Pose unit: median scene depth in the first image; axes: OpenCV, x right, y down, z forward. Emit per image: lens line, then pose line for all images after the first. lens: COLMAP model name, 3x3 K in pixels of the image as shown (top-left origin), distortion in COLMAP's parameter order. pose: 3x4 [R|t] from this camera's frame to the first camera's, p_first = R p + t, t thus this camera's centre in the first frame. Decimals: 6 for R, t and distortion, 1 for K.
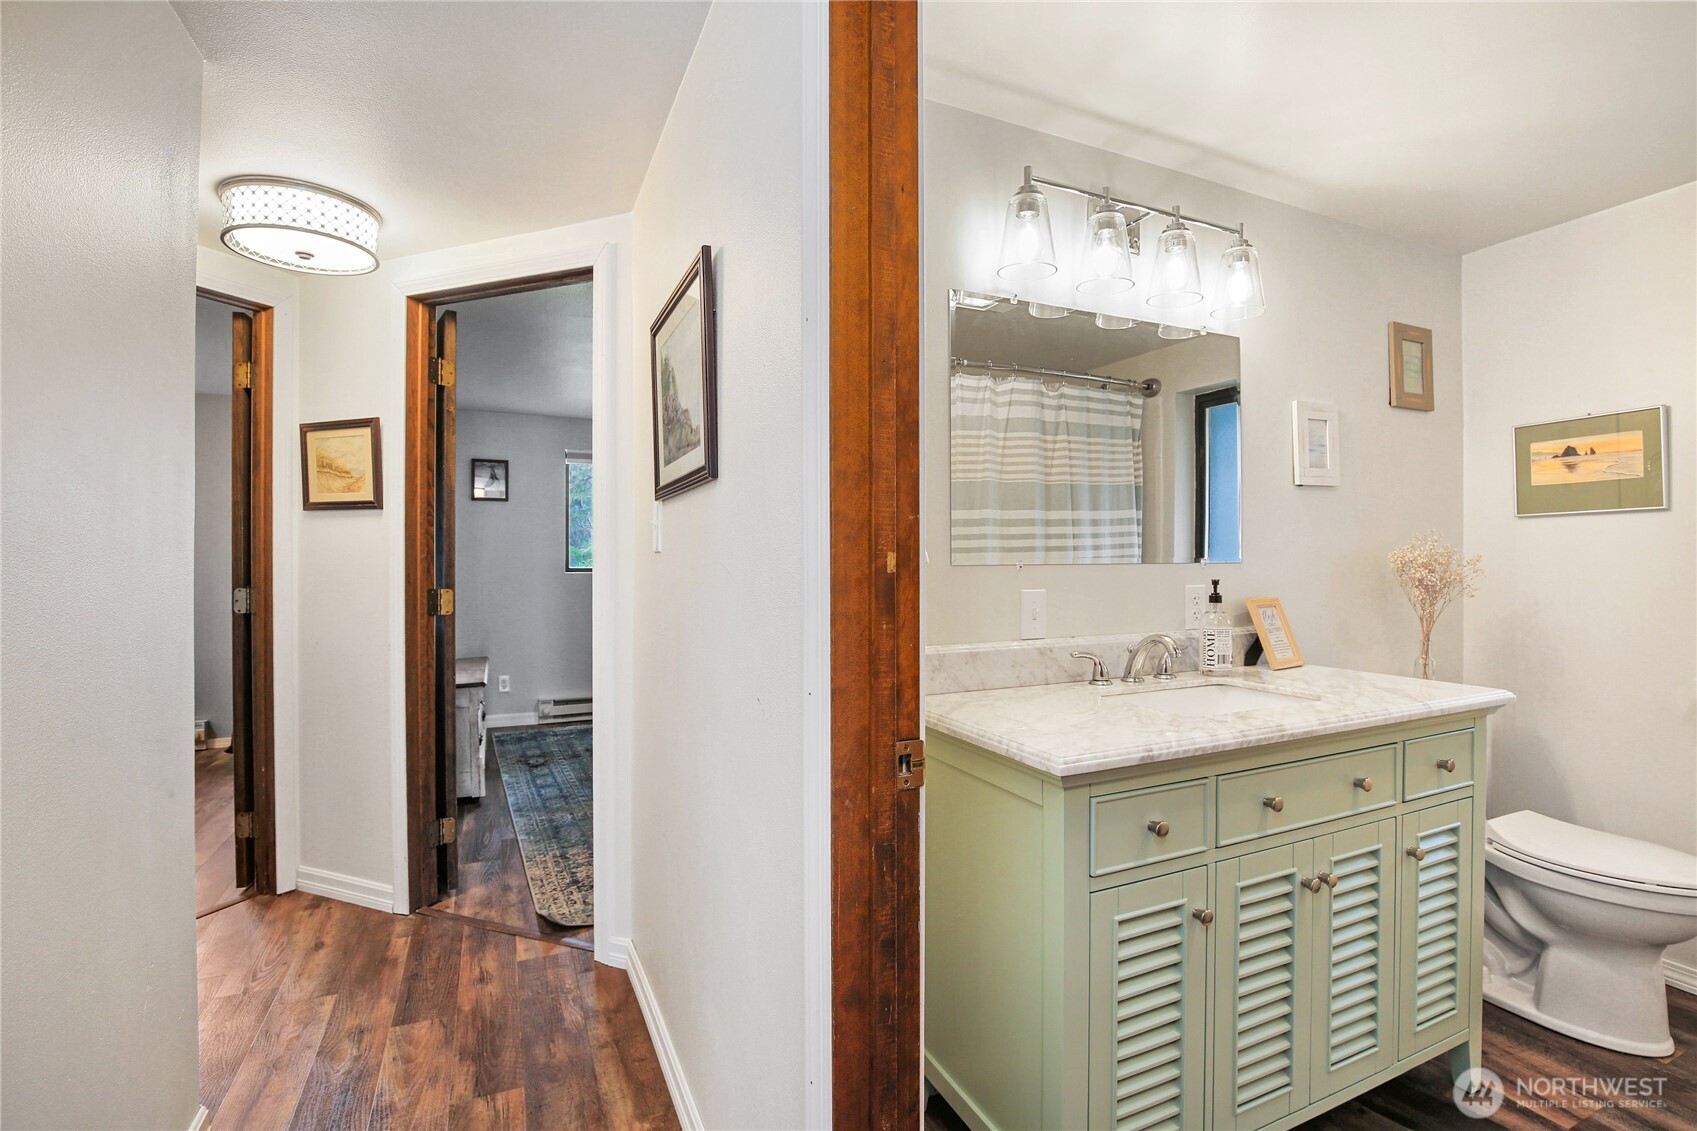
lens RADIAL K [[776.9, 0, 846.4], [0, 776.9, 550.7], [0, 0, 1]] dist [-0.021209, -0.000051]
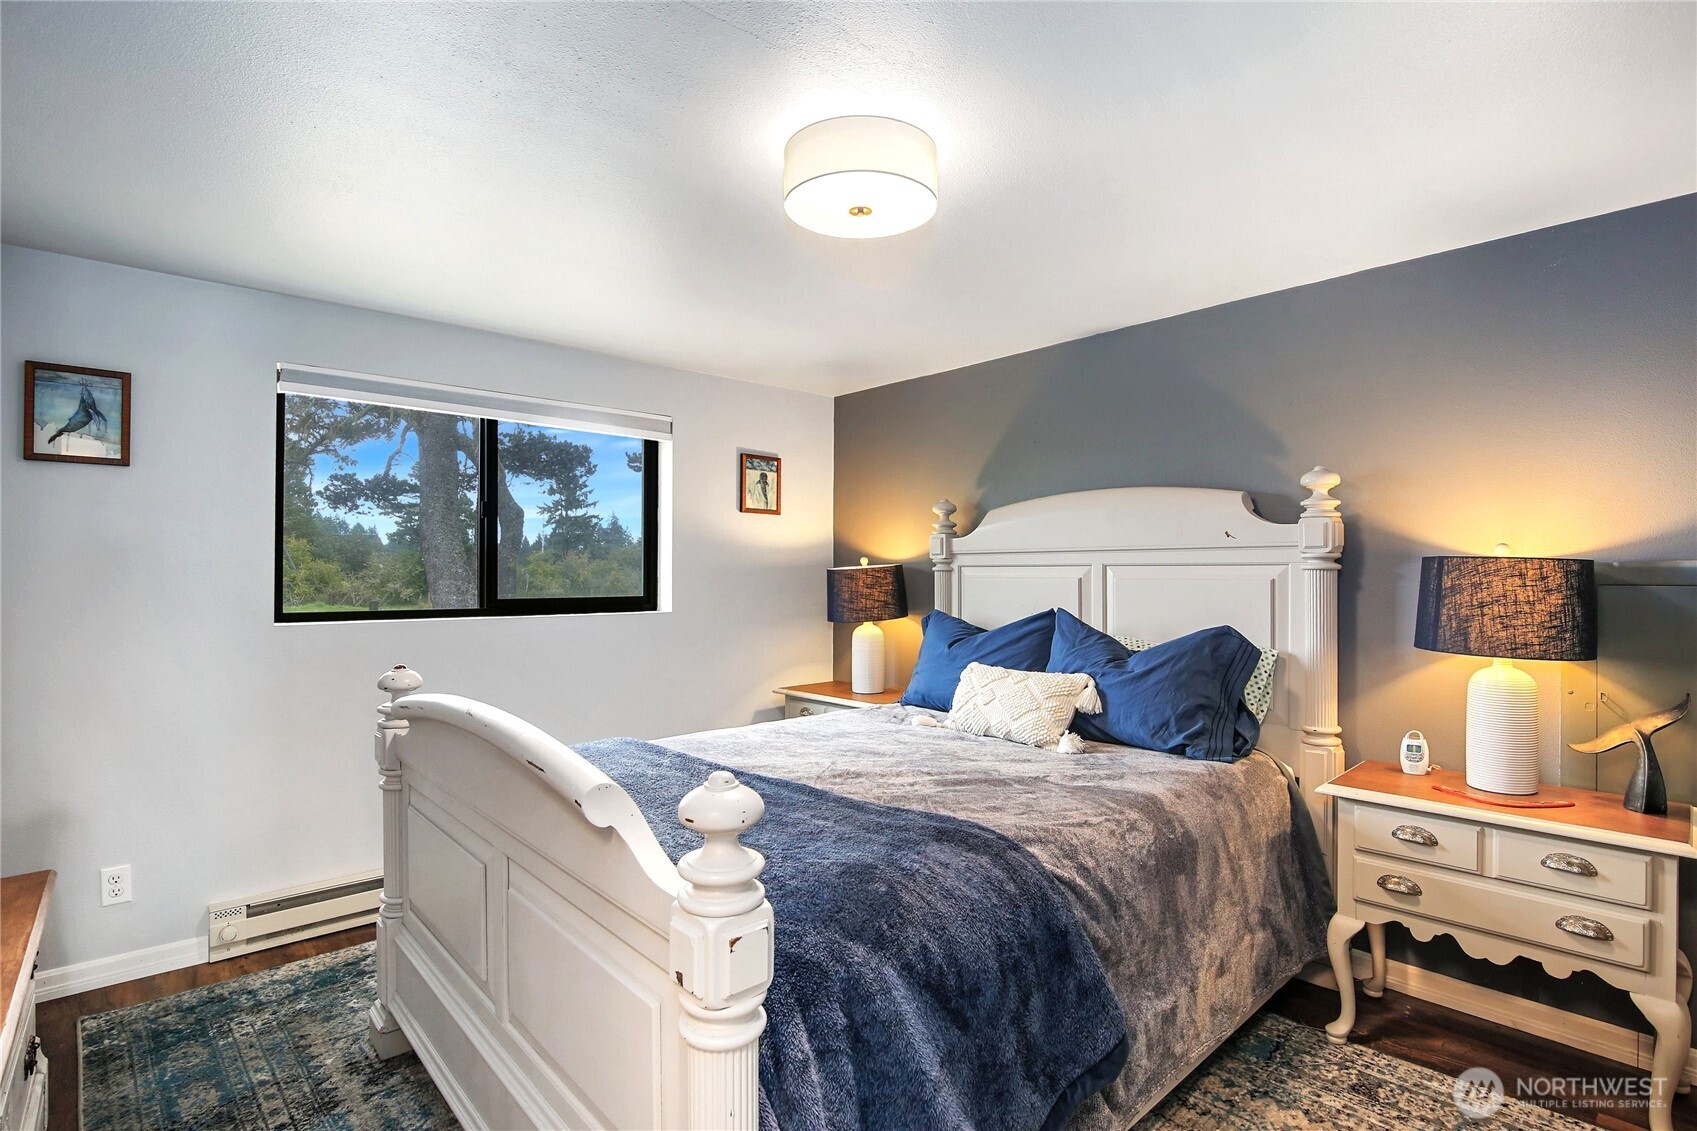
lens RADIAL K [[776.9, 0, 848.5], [0, 776.9, 554.6], [0, 0, 1]] dist [-0.021209, -0.000051]
pose [[0.948388, -0.000748, 0.317113, -0.190412], [0.008591, 0.999691, -0.023335, -0.001323], [-0.316997, 0.024855, 0.948101, 0.469040]]
